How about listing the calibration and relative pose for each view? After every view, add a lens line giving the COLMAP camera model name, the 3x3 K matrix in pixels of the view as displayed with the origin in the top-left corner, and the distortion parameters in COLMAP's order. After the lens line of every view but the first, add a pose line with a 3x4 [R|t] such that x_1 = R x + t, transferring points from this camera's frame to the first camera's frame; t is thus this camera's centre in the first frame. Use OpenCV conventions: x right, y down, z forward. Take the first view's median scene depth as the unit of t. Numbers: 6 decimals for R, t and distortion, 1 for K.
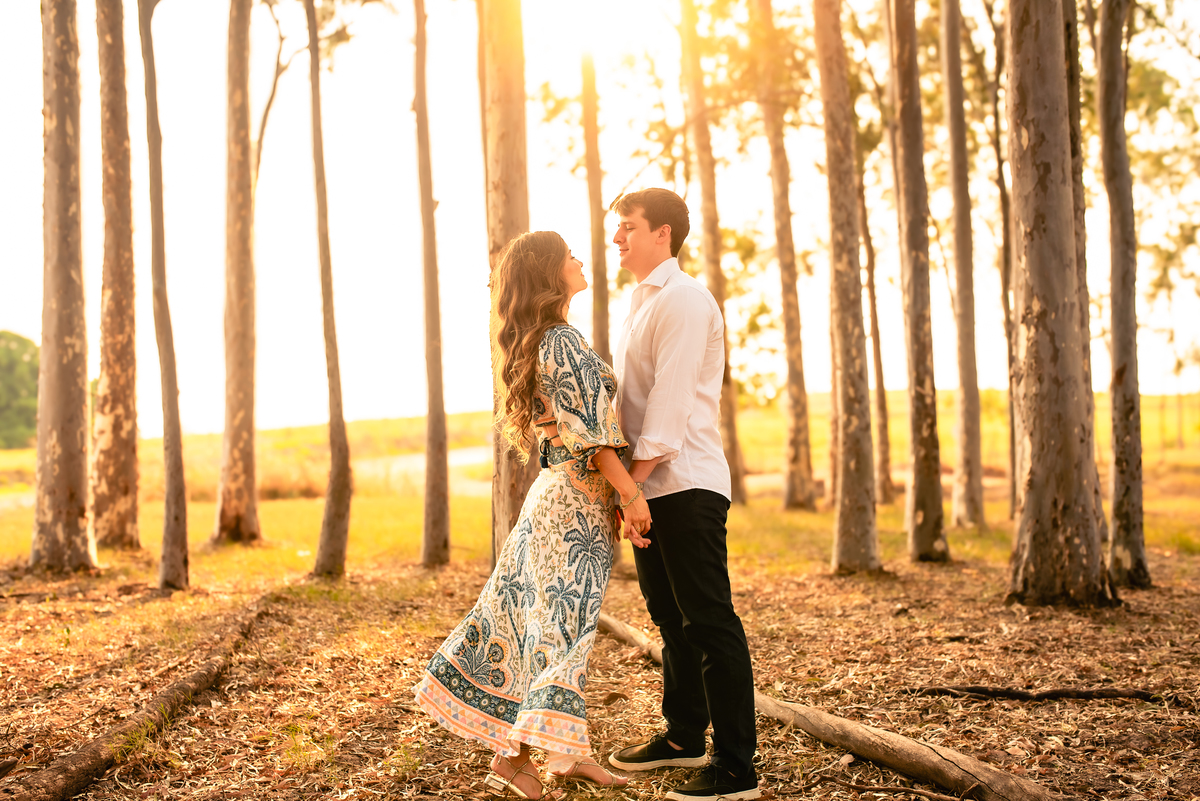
lens RADIAL K [[1181.6, 0, 602.2], [0, 1181.6, 393.3], [0, 0, 1]] dist [-0.021306, 0.000000]
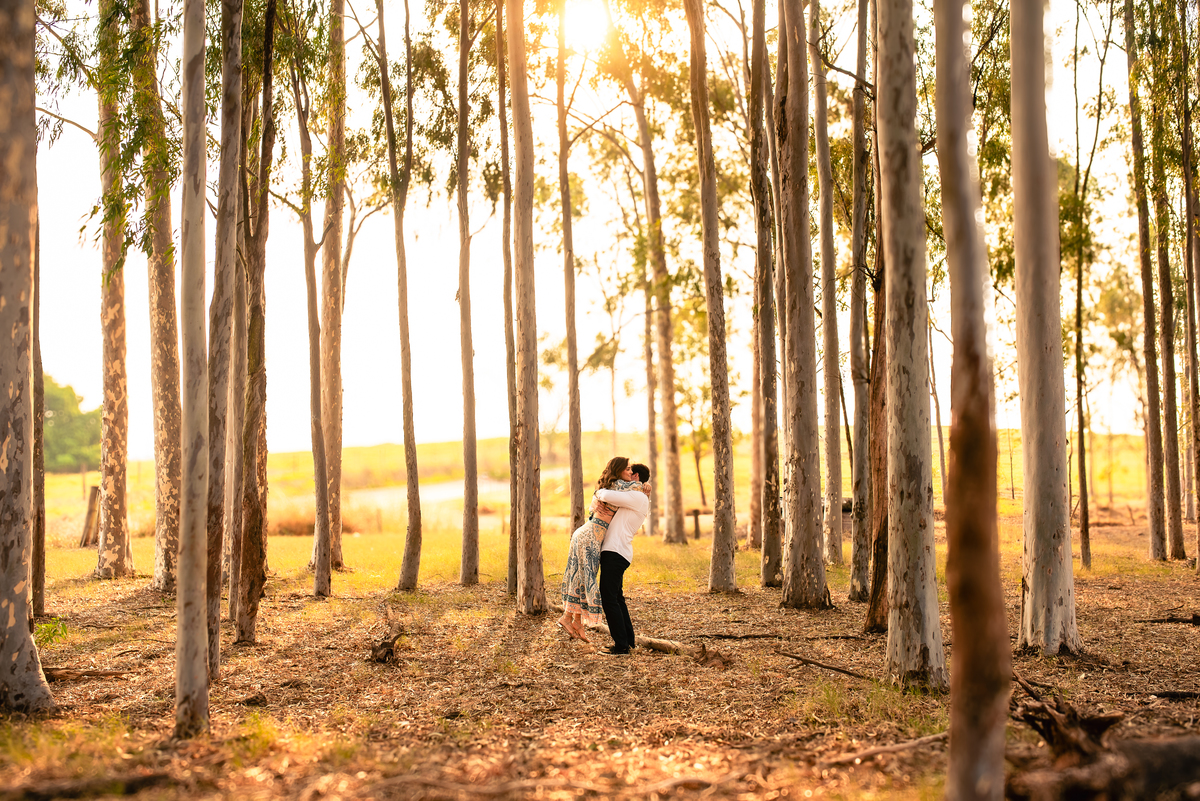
lens RADIAL K [[1181.6, 0, 602.1], [0, 1181.6, 404.6], [0, 0, 1]] dist [-0.021306, 0.000000]
pose [[0.999758, 0.016346, 0.014695, 0.013562], [-0.016157, 0.999786, -0.012890, -0.096882], [-0.014903, 0.012650, 0.999809, -0.725972]]
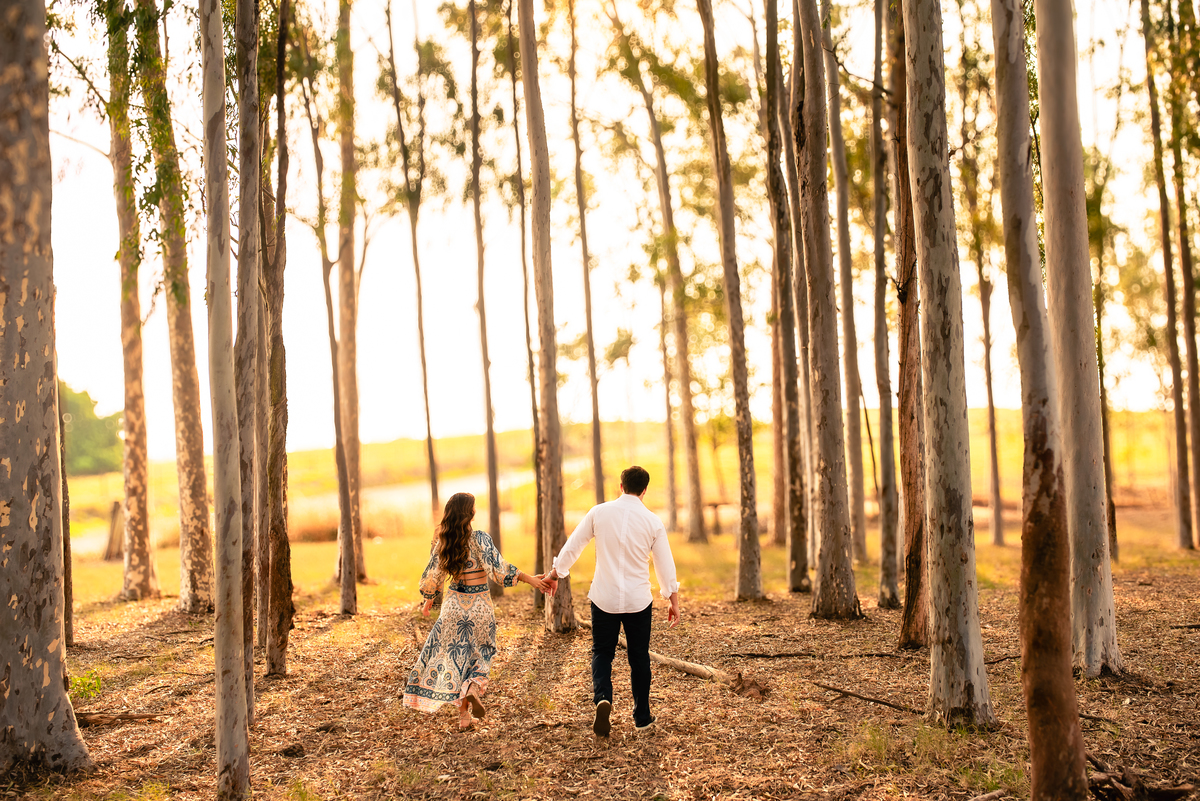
lens RADIAL K [[1181.6, 0, 602.0], [0, 1181.6, 405.8], [0, 0, 1]] dist [-0.021306, 0.000000]
pose [[0.999945, -0.010040, 0.002890, 0.001936], [0.010042, 0.999949, -0.000916, -0.131014], [-0.002880, 0.000945, 0.999995, -0.714657]]
